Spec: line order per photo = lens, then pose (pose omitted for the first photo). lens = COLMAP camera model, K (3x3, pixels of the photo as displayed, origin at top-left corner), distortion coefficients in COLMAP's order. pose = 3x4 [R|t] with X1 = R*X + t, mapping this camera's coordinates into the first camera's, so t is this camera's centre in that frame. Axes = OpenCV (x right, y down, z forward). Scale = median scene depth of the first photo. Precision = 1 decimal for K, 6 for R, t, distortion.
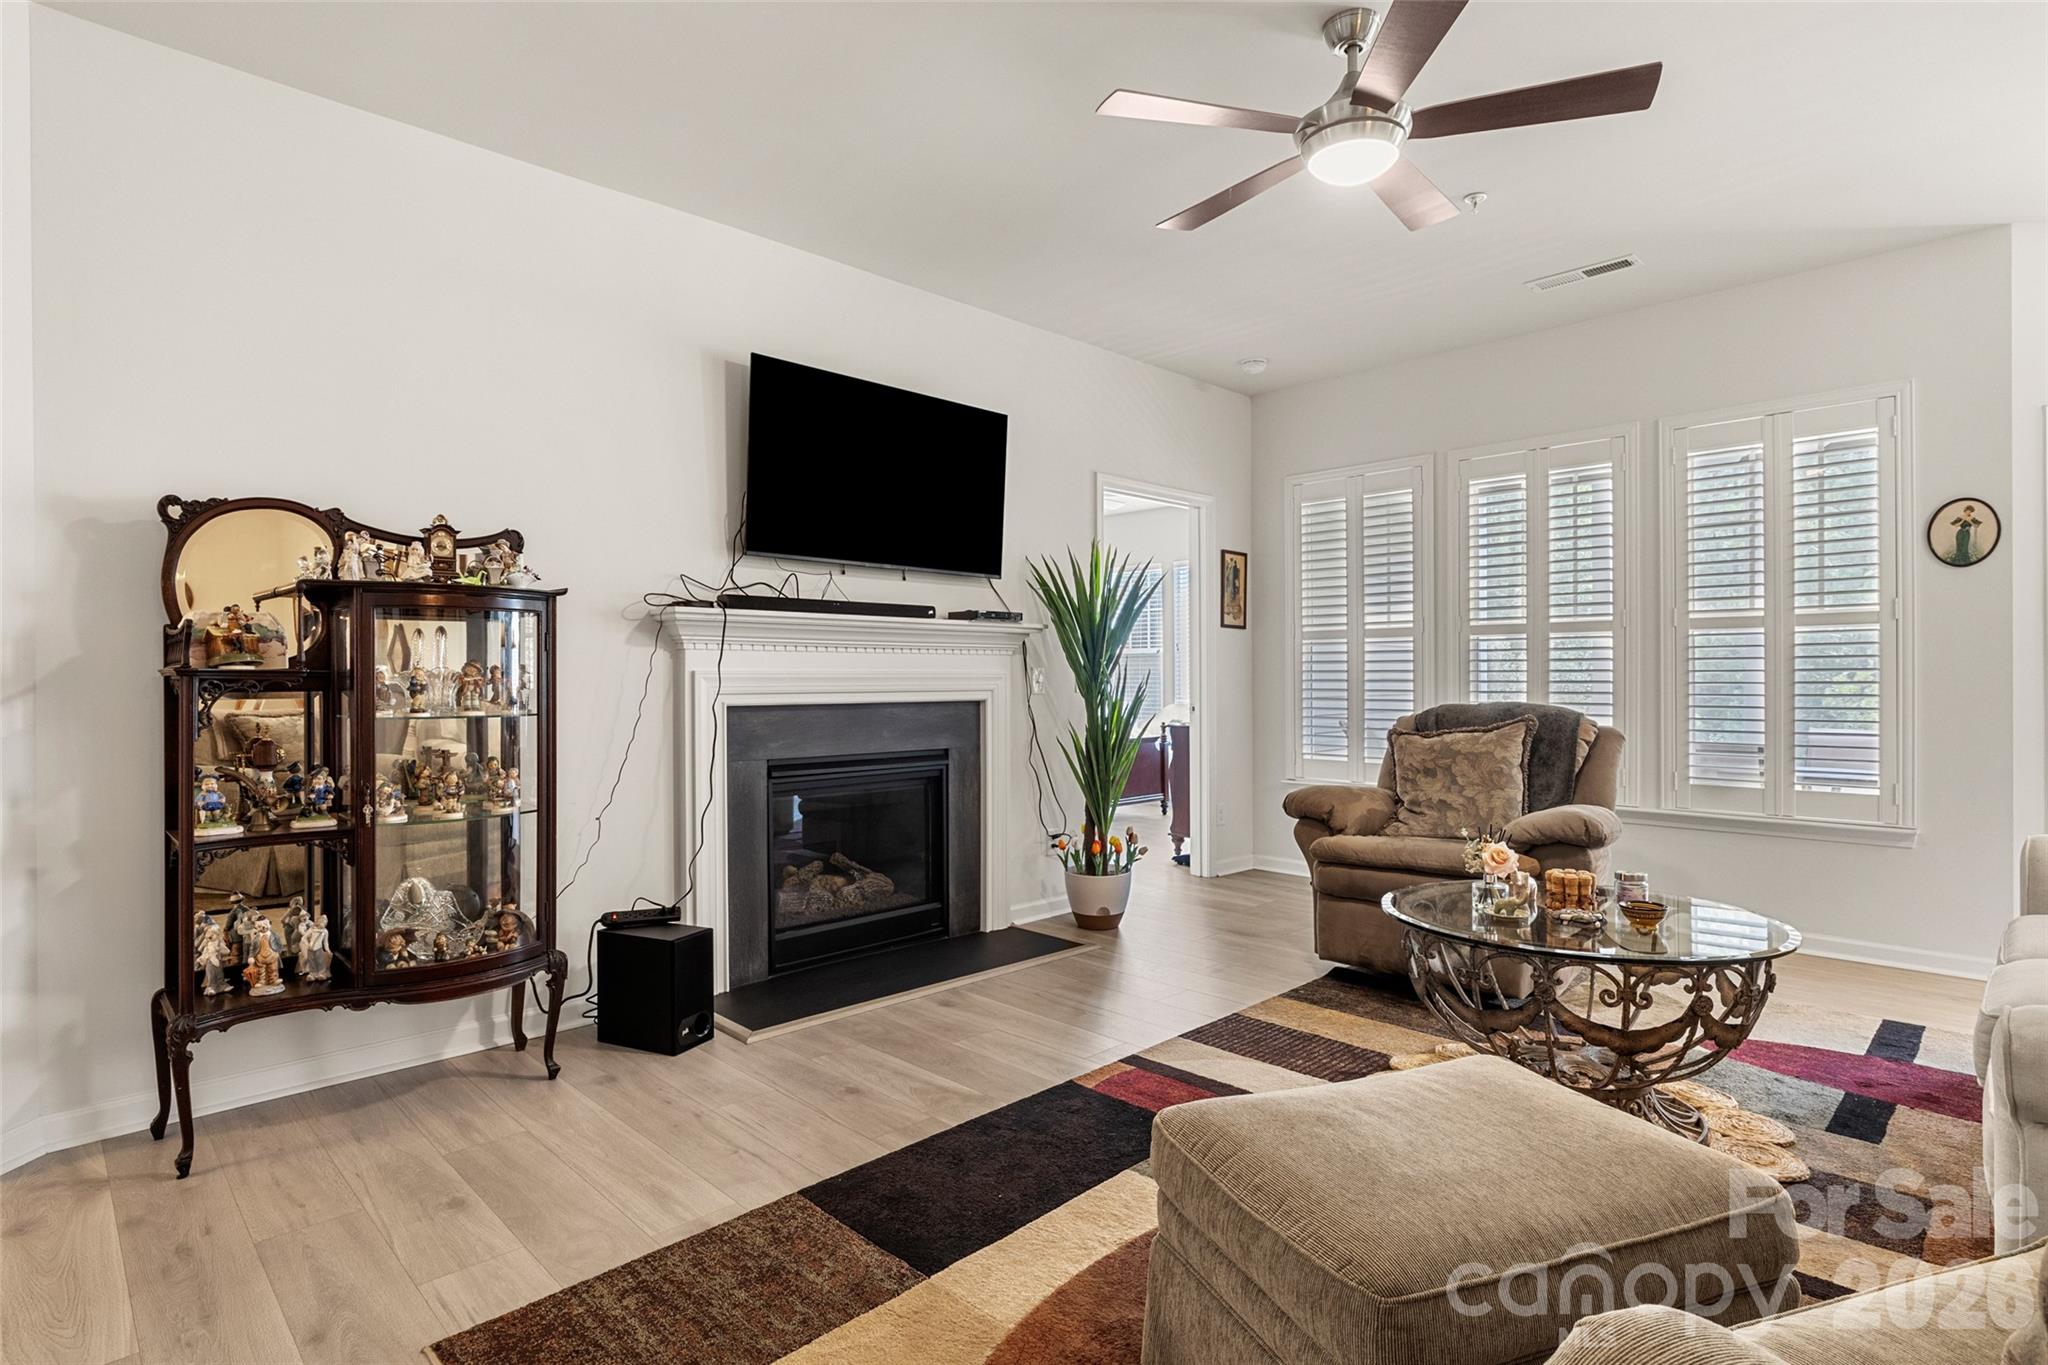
lens RADIAL K [[1060.9, 0, 1029.4], [0, 1060.9, 678.9], [0, 0, 1]] dist [-0.001916, 0.001042]
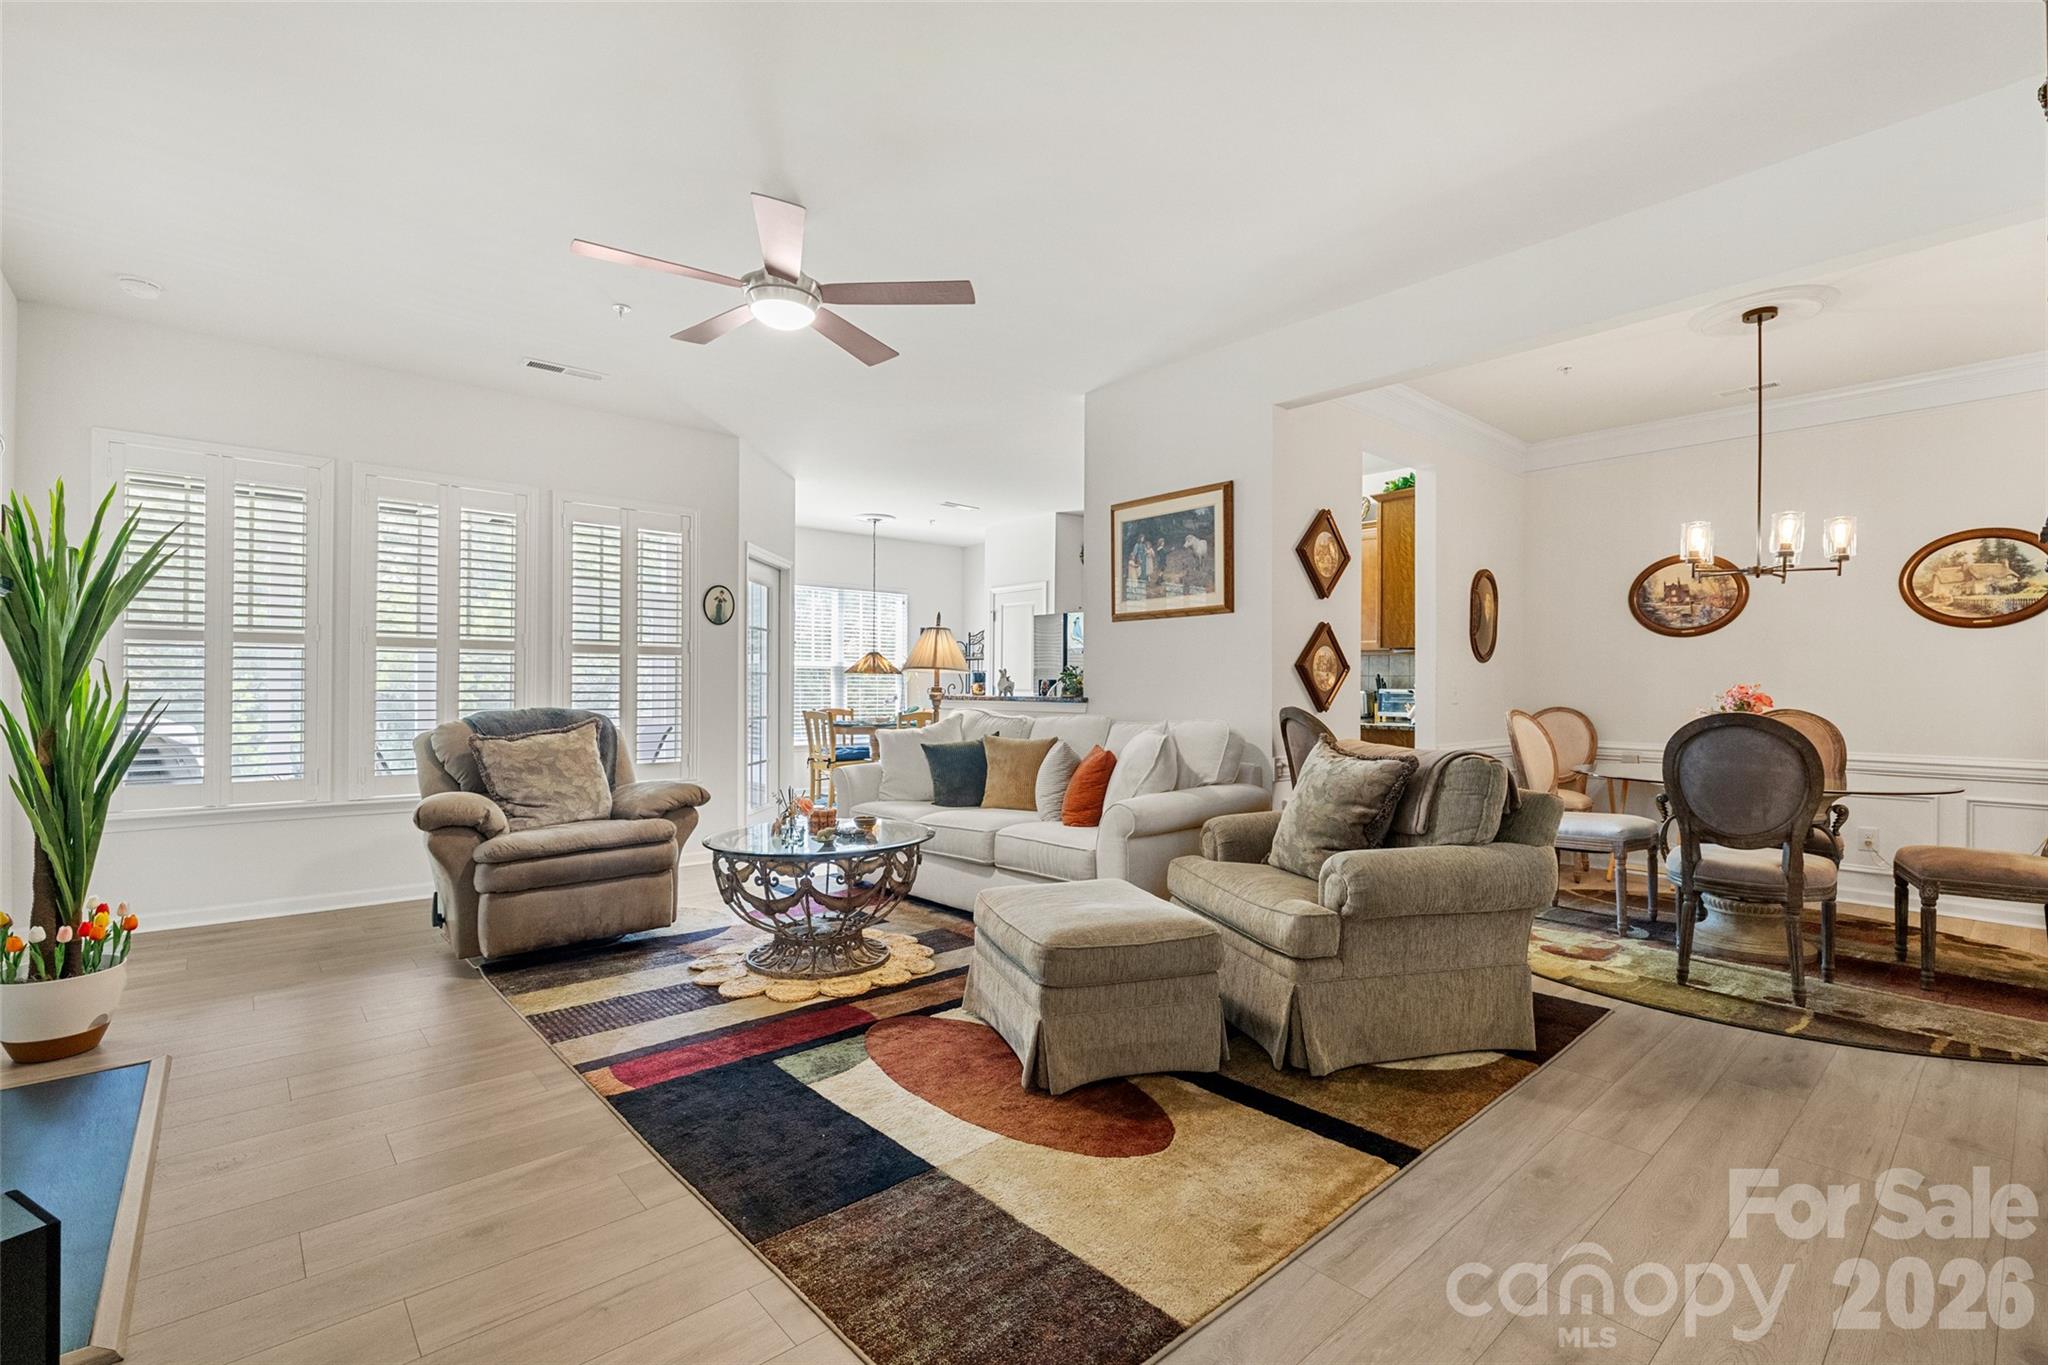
lens RADIAL K [[924.7, 0, 1026.7], [0, 924.7, 685.3], [0, 0, 1]] dist [-0.002781, -0.000324]
pose [[0.032634, 0.007079, 0.999442, -0.613753], [-0.001083, 0.999975, -0.007048, 0.003101], [-0.999467, -0.000852, 0.032641, 0.446013]]
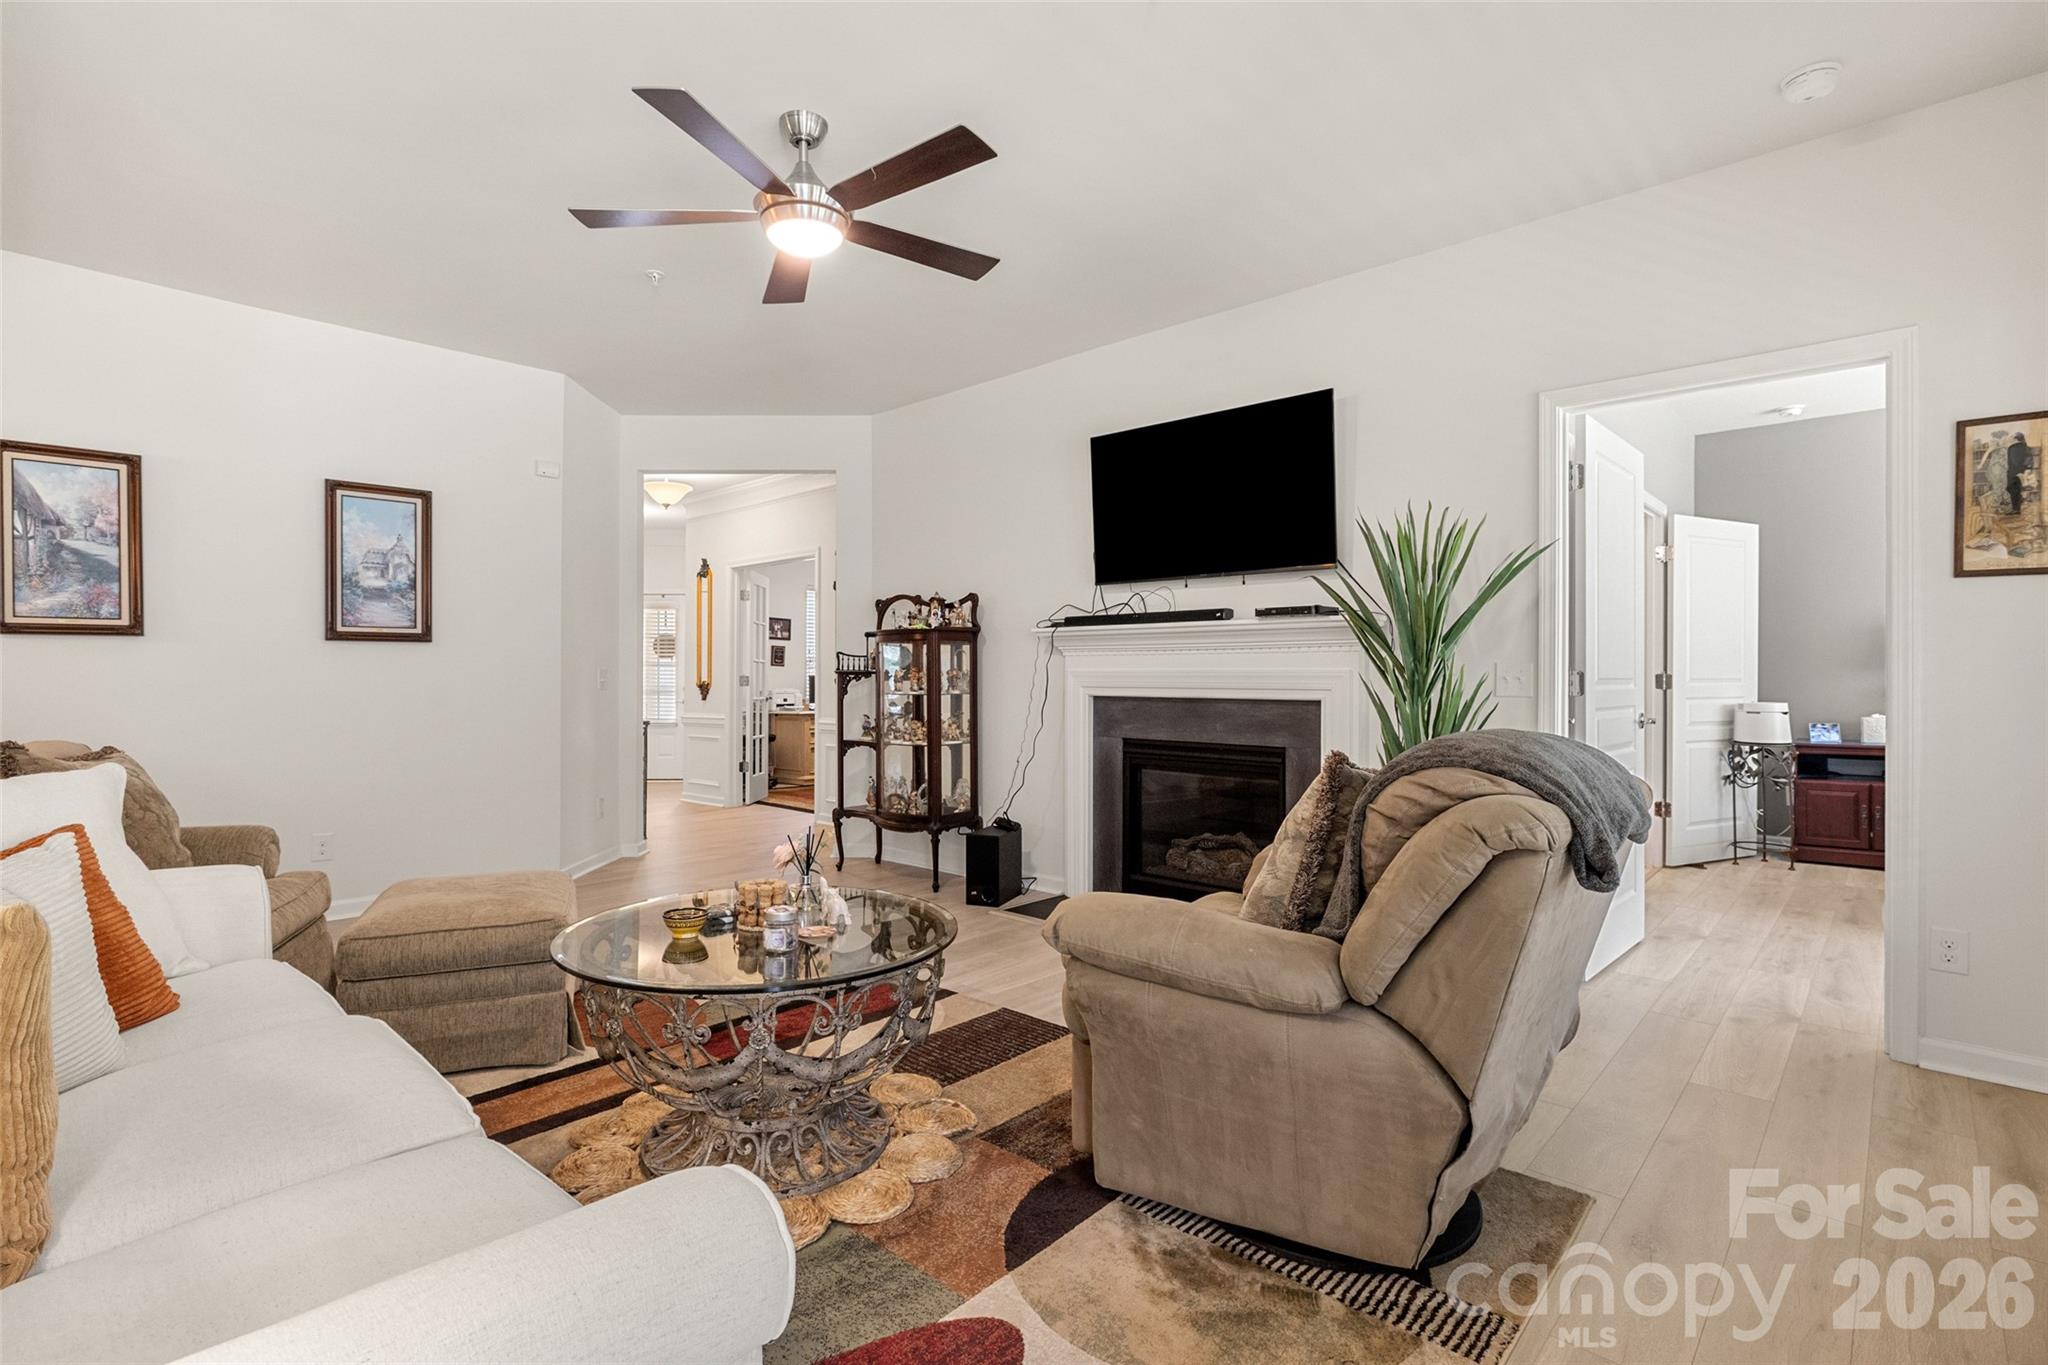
lens RADIAL K [[982.3, 0, 1028.0], [0, 982.3, 681.9], [0, 0, 1]] dist [0.002217, 0.000672]
pose [[0.042827, 0.003408, -0.999077, 0.943526], [-0.009067, 0.999954, 0.003022, 0.004462], [0.999041, 0.008929, 0.042856, 0.819150]]
